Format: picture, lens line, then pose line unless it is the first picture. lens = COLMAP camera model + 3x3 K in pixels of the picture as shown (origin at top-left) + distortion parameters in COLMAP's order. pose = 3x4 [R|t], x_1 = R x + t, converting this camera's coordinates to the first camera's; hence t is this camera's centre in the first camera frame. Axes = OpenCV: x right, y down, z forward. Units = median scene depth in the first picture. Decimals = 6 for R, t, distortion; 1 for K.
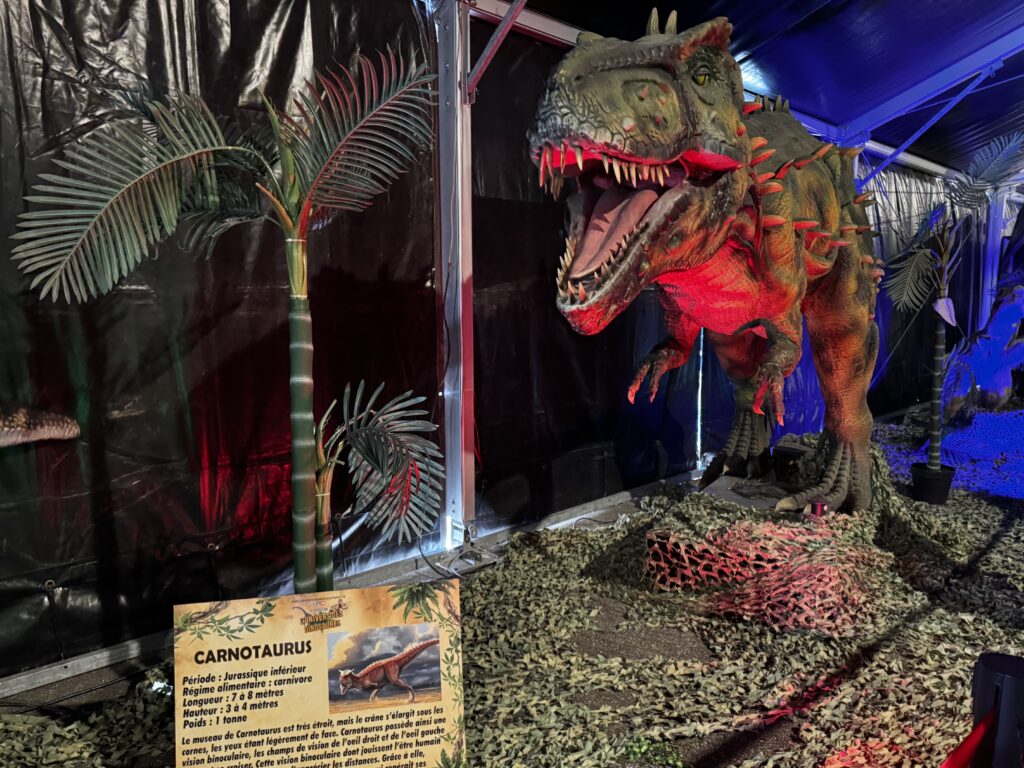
lens RADIAL K [[722.9, 0, 505.8], [0, 722.9, 401.5], [0, 0, 1]] dist [0.024063, -0.011042]
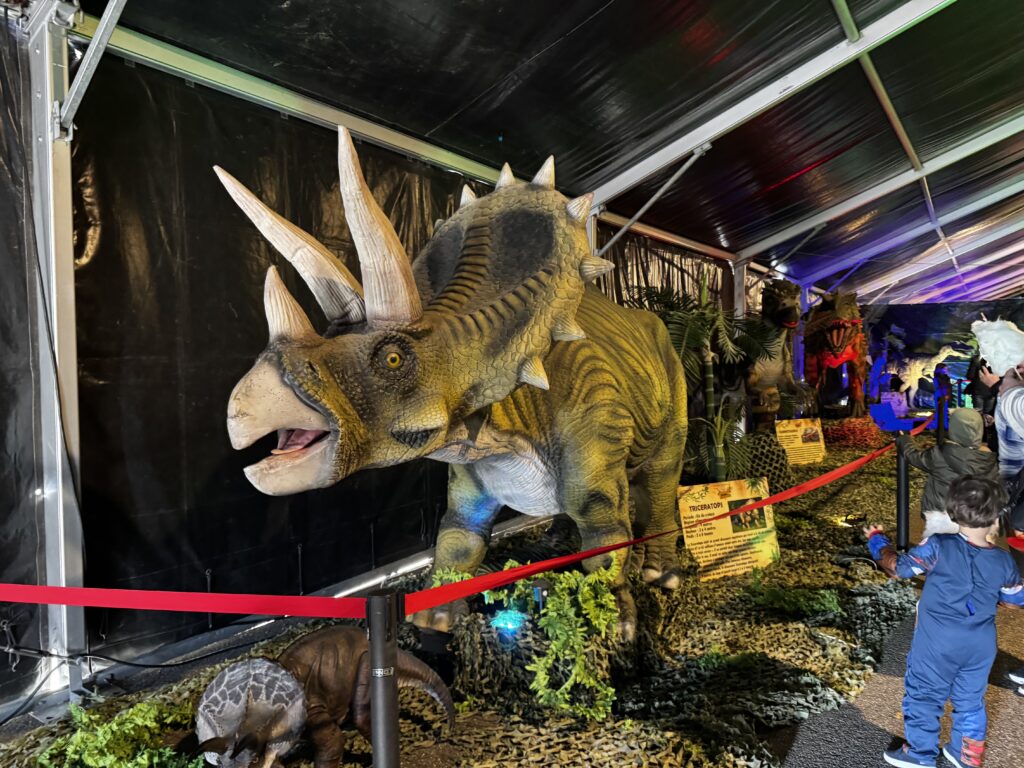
lens RADIAL K [[731.7, 0, 509.7], [0, 731.7, 378.6], [0, 0, 1]] dist [0.002072, -0.006293]
pose [[0.974218, -0.018193, 0.224872, -3.024999], [0.044440, 0.992690, -0.112215, 0.440839], [-0.221186, 0.119316, 0.967905, -3.065134]]
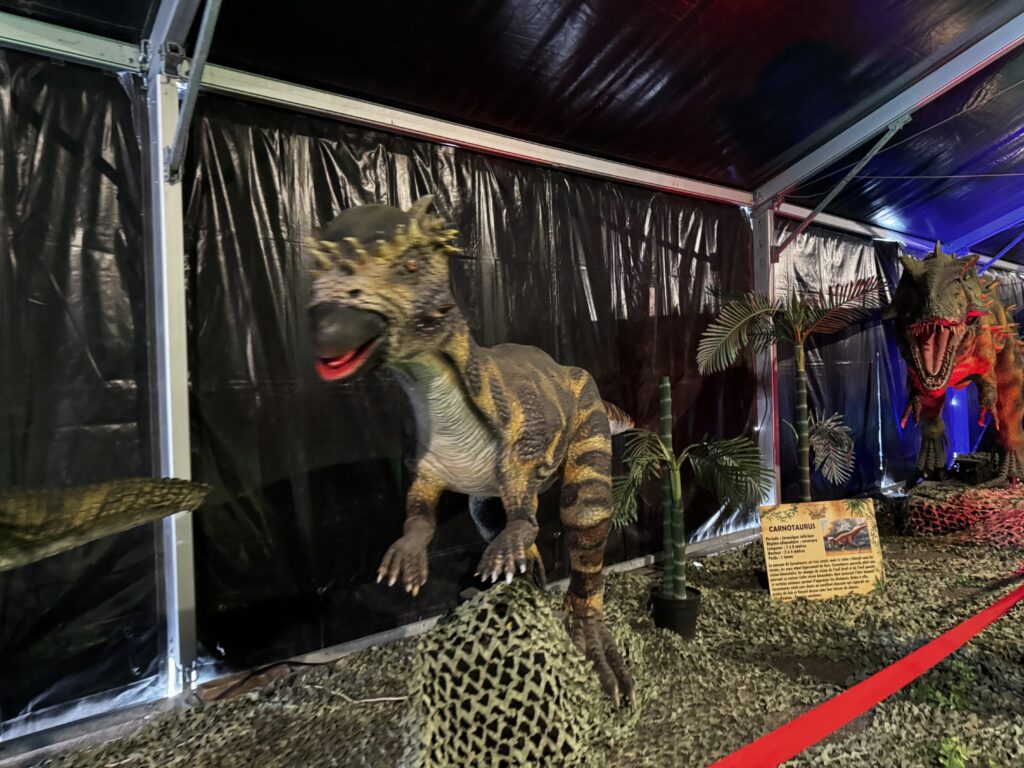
lens RADIAL K [[731.7, 0, 512.5], [0, 731.7, 382.1], [0, 0, 1]] dist [0.002072, -0.006293]
pose [[0.998741, -0.029387, -0.040654, -1.069948], [0.023650, 0.990563, -0.135005, 0.178406], [0.044238, 0.133873, 0.990011, -1.295847]]
